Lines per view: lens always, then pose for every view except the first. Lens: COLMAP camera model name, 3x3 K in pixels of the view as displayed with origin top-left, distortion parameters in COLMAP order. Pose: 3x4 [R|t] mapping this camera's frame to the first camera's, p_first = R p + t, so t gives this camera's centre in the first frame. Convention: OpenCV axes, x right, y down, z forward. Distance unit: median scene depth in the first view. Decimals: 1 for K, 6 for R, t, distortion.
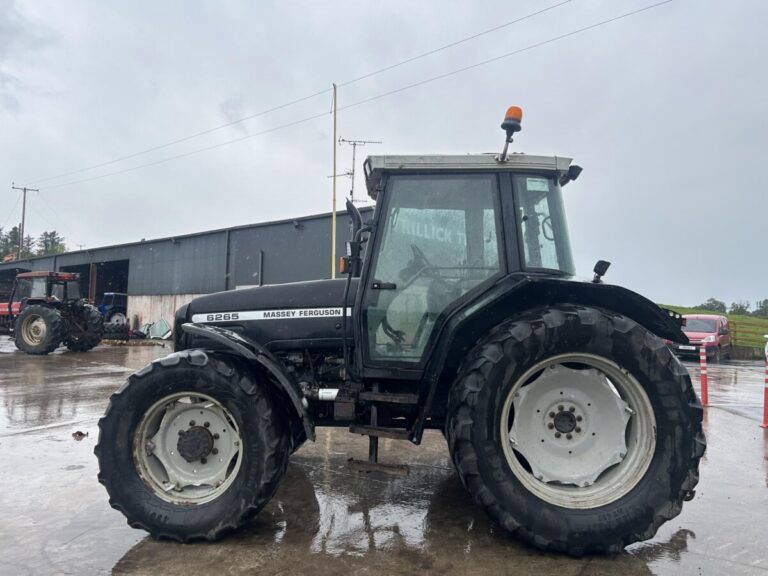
lens RADIAL K [[531.5, 0, 368.2], [0, 531.5, 268.7], [0, 0, 1]] dist [0.012136, -0.004879]
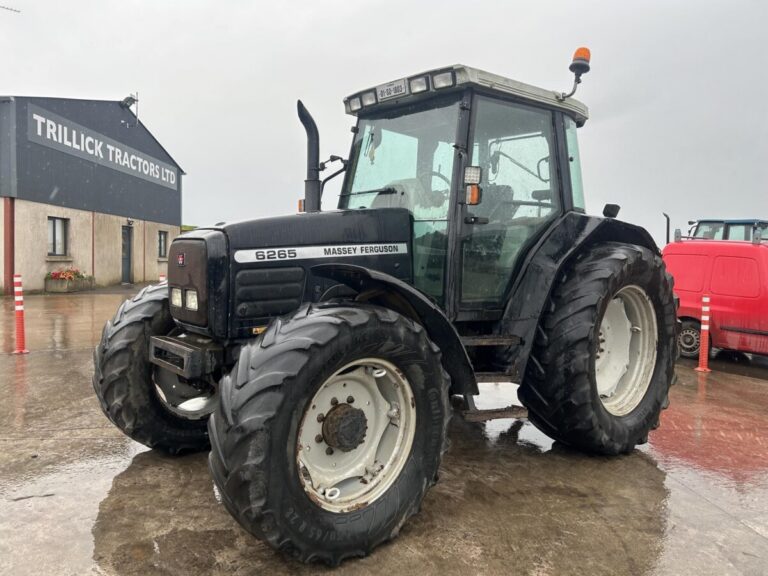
lens RADIAL K [[577.3, 0, 363.4], [0, 577.3, 271.8], [0, 0, 1]] dist [0.051132, -0.052230]
pose [[0.755869, -0.024411, 0.654268, -0.783350], [-0.061818, 0.992180, 0.108436, 0.025662], [-0.651798, -0.122409, 0.748449, 0.389575]]
